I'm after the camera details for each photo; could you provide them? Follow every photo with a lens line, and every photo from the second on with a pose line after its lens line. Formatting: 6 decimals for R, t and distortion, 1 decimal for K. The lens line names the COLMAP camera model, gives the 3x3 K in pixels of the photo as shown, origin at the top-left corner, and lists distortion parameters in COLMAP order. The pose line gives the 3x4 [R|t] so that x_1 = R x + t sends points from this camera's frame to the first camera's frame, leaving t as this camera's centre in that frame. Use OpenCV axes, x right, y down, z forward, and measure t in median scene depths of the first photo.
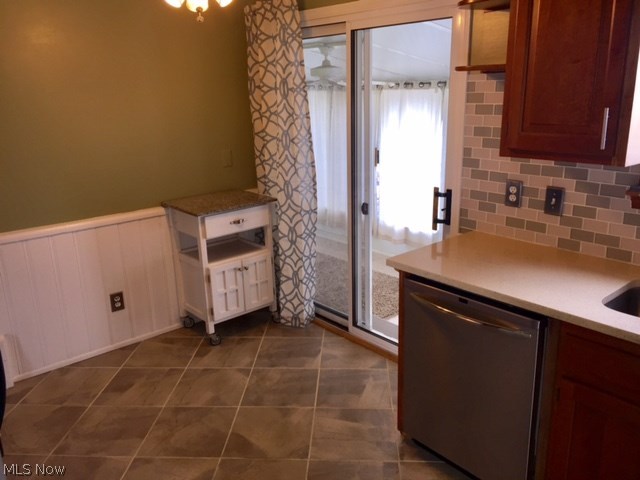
lens RADIAL K [[542.8, 0, 319.9], [0, 542.8, 238.7], [0, 0, 1]] dist [0.076229, -0.090625]
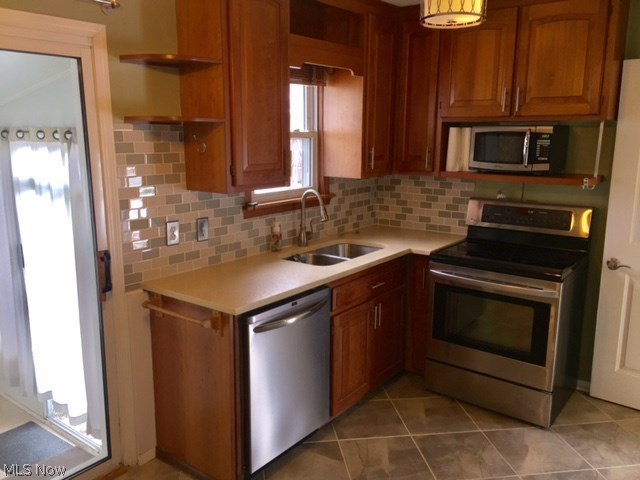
lens RADIAL K [[542.8, 0, 319.9], [0, 542.8, 240.8], [0, 0, 1]] dist [0.076229, -0.090625]
pose [[-0.216776, -0.170073, 0.961293, -0.825068], [0.264853, 0.937529, 0.225594, -0.256379], [-0.939607, 0.303505, -0.158189, 0.979767]]
